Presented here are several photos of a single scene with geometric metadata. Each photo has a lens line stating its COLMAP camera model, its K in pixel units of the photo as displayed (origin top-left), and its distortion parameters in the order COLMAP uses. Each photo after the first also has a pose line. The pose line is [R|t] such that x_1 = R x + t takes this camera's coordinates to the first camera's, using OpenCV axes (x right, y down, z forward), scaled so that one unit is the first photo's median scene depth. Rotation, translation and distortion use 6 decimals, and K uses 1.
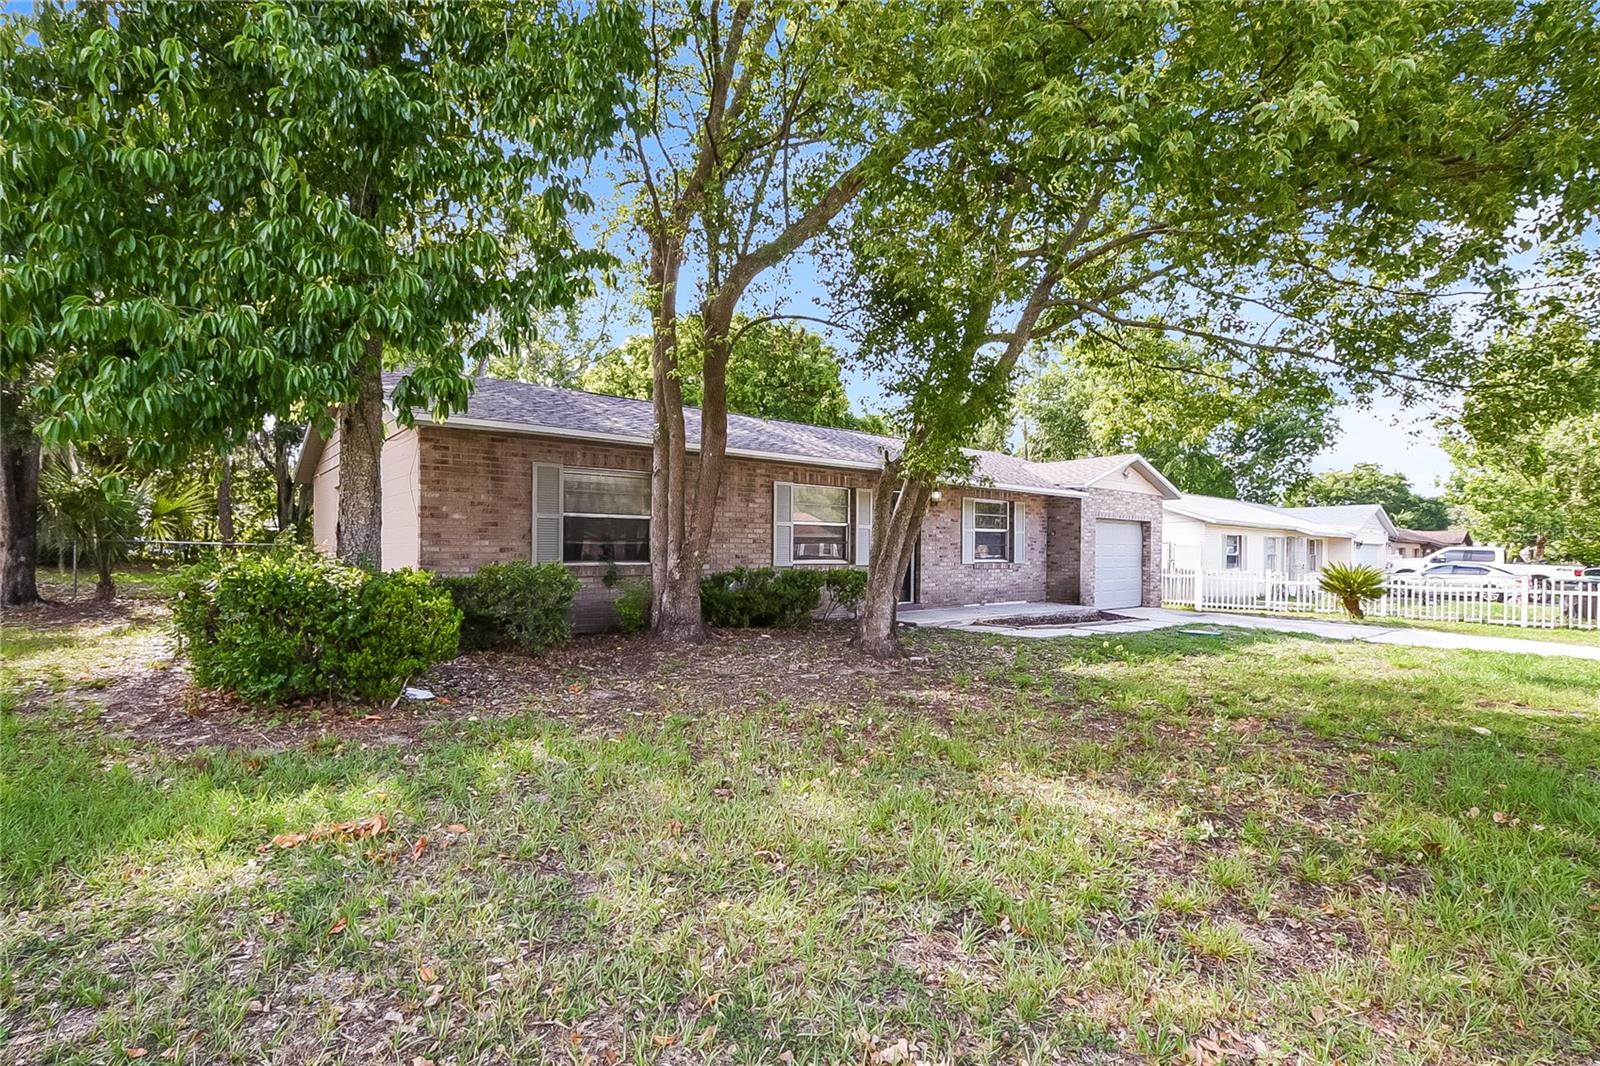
lens RADIAL K [[712.4, 0, 802.5], [0, 712.4, 537.6], [0, 0, 1]] dist [0.000160, 0.000373]
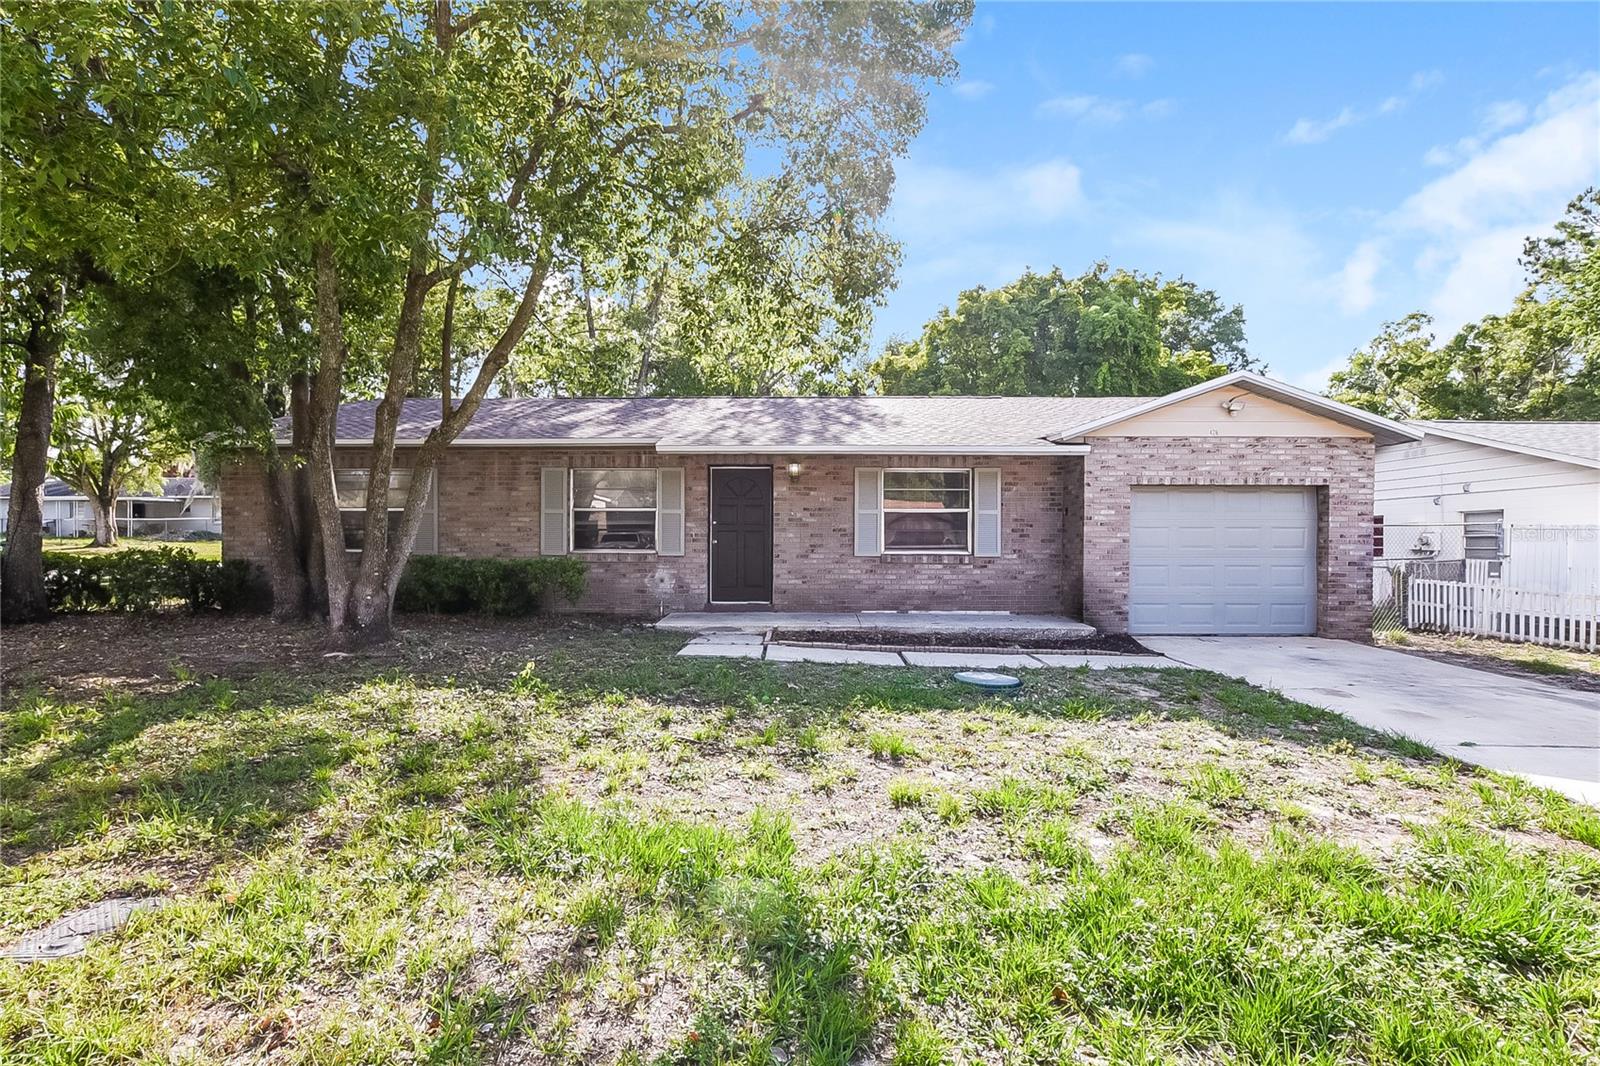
lens RADIAL K [[712.4, 0, 799.8], [0, 712.4, 537.2], [0, 0, 1]] dist [0.000160, 0.000373]
pose [[0.749363, -0.007746, -0.662114, 0.652014], [0.011615, 0.999931, 0.001447, 0.014453], [0.662057, -0.008775, 0.749402, 0.370288]]
